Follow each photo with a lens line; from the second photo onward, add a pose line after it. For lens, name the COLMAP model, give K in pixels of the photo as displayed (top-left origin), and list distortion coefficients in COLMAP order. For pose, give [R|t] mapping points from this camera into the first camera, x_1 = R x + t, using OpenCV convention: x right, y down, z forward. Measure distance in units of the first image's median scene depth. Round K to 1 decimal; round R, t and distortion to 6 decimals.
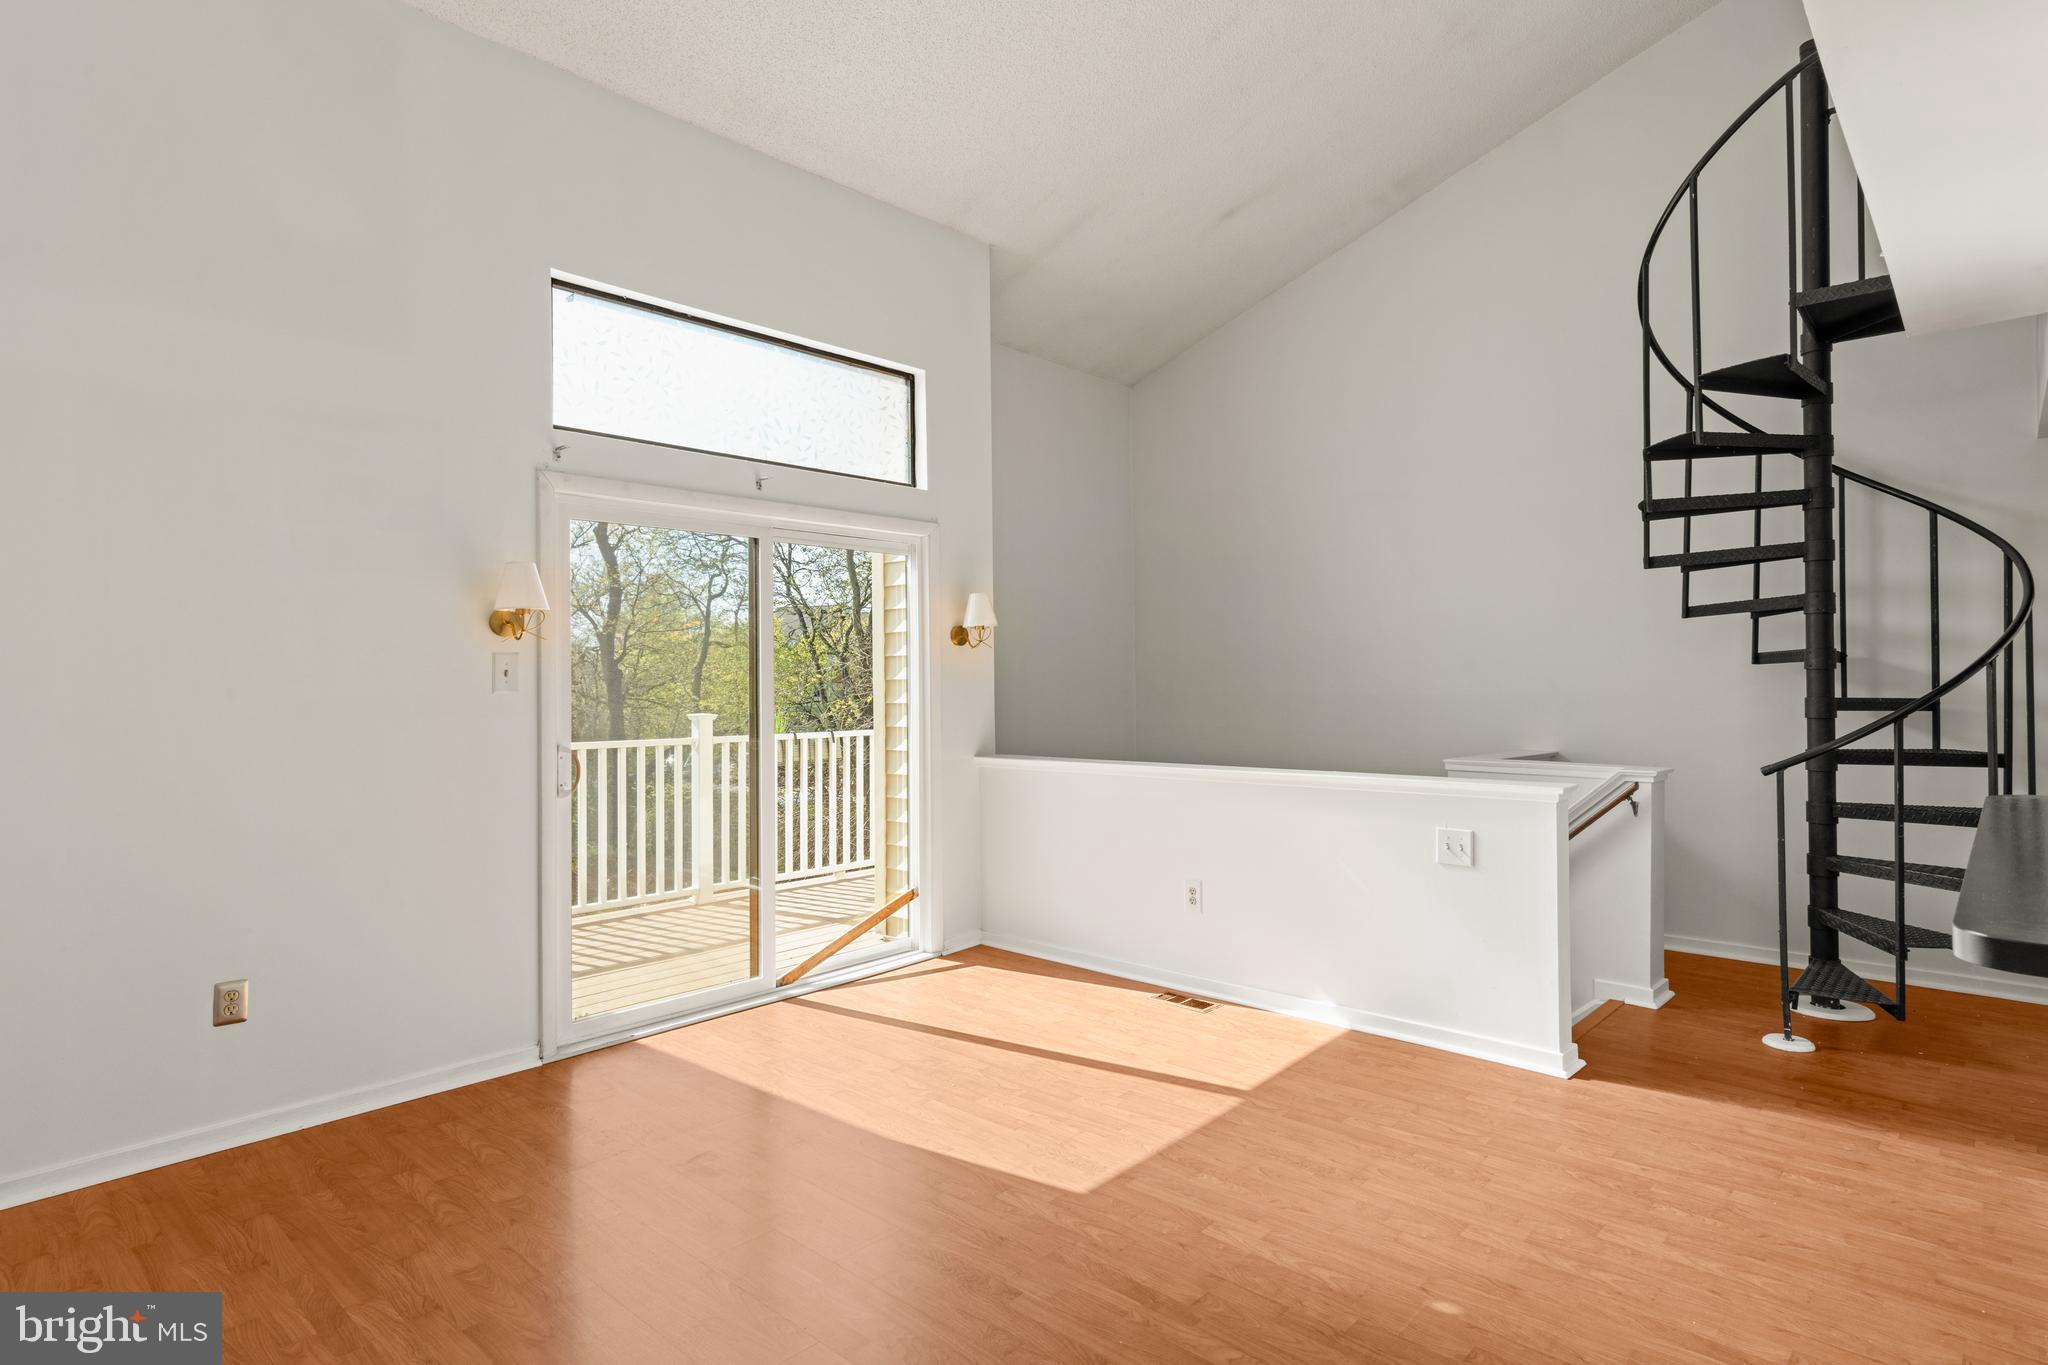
lens RADIAL K [[1041.3, 0, 1008.9], [0, 1041.3, 673.5], [0, 0, 1]] dist [-0.005564, 0.002746]
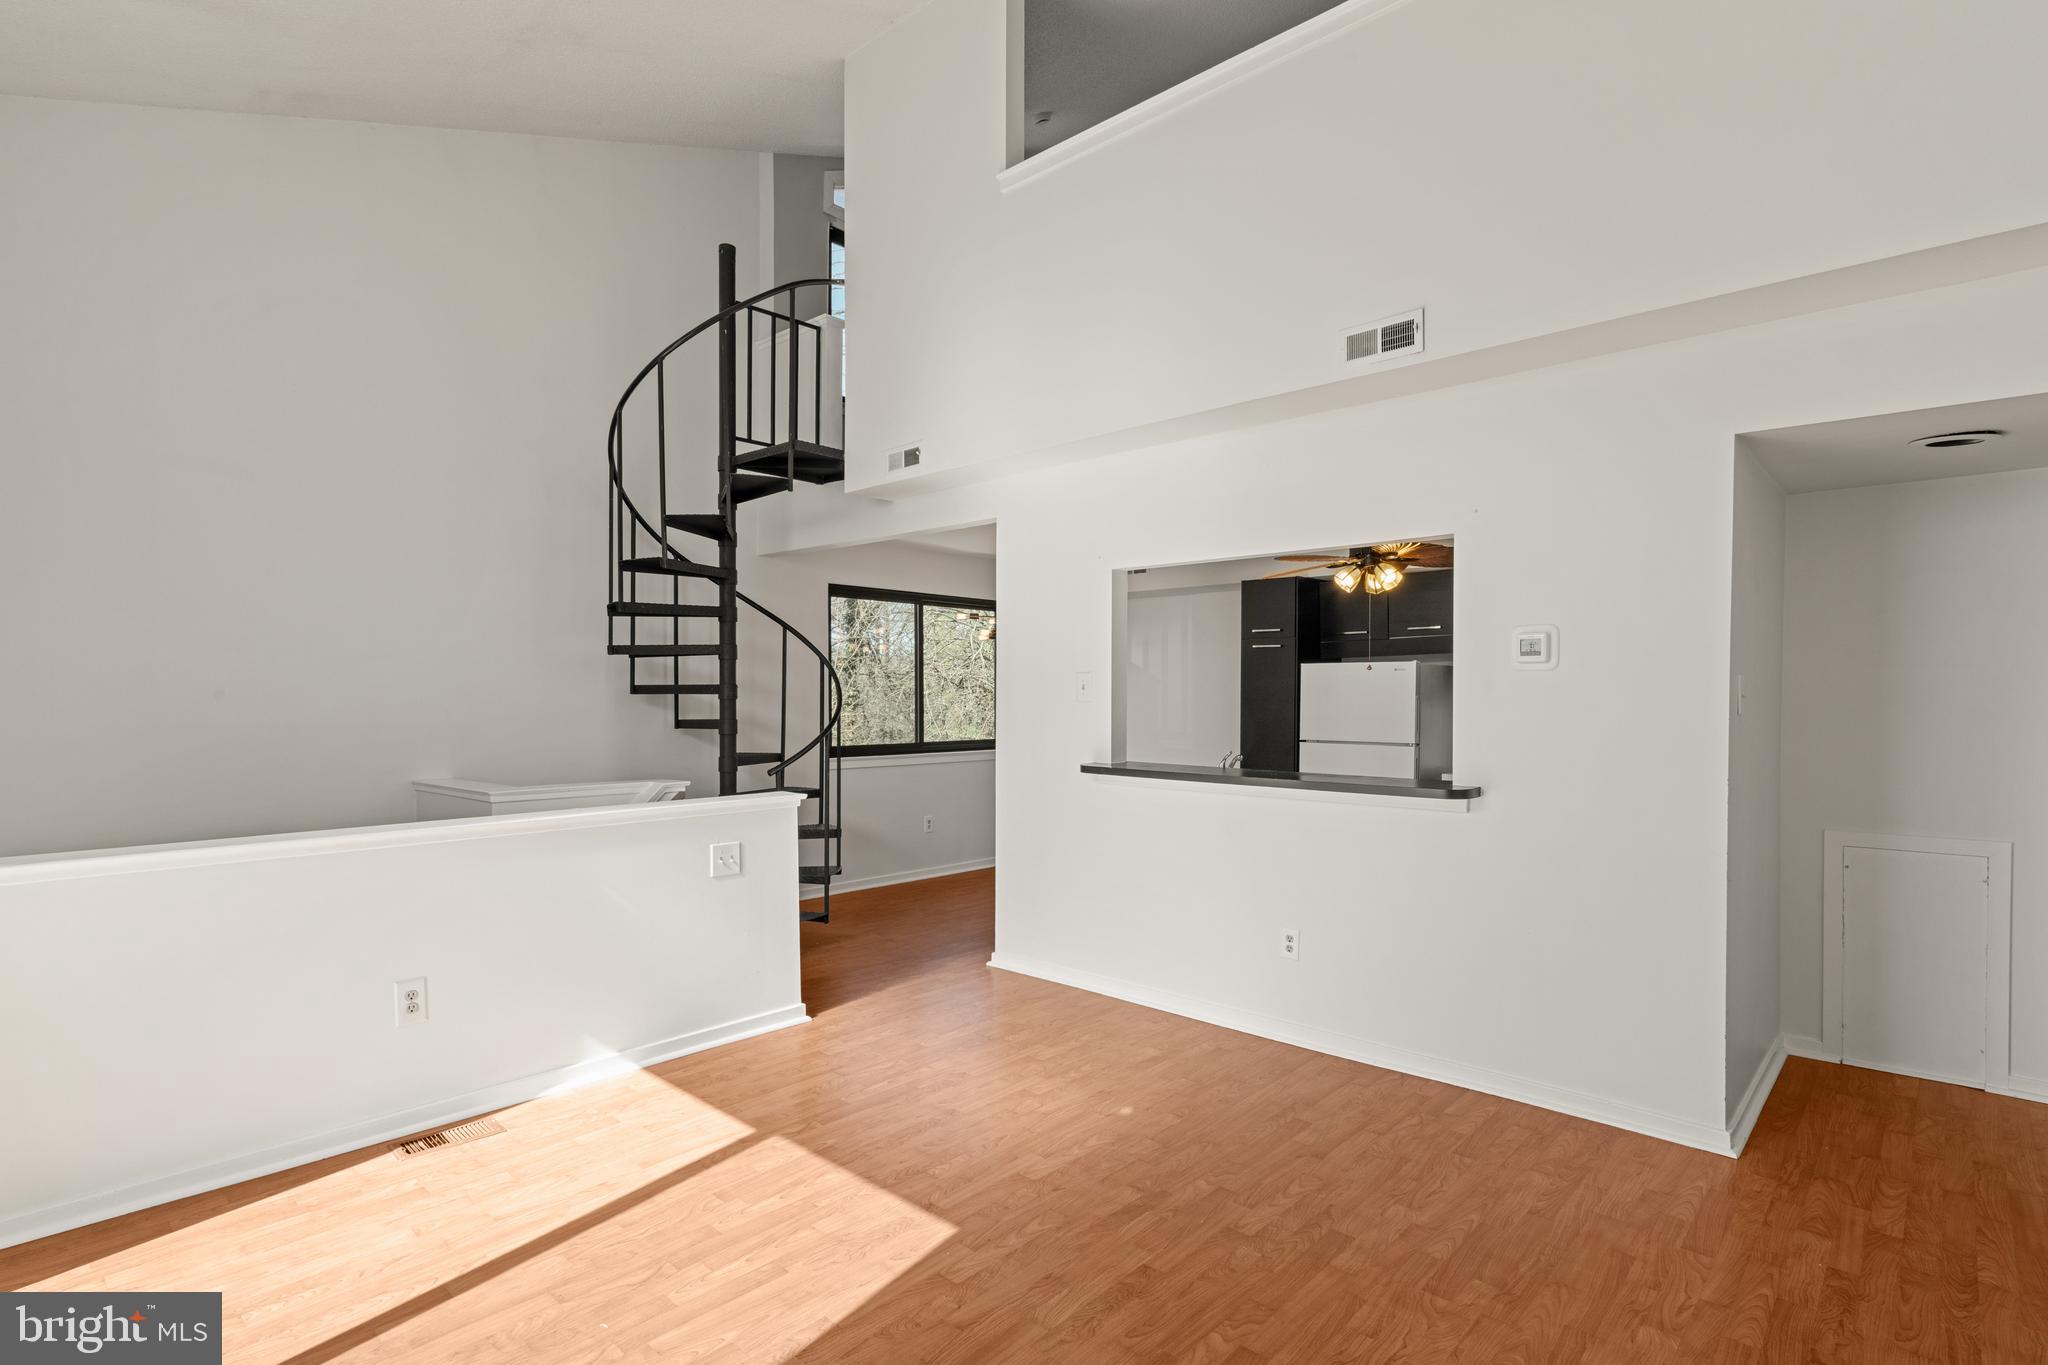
lens RADIAL K [[987.4, 0, 1025.7], [0, 987.4, 703.9], [0, 0, 1]] dist [-0.004603, 0.002225]
pose [[0.012365, -0.000647, 0.999923, -0.706293], [-0.008408, 0.999964, 0.000751, -0.003391], [-0.999888, -0.008417, 0.012359, 0.755495]]
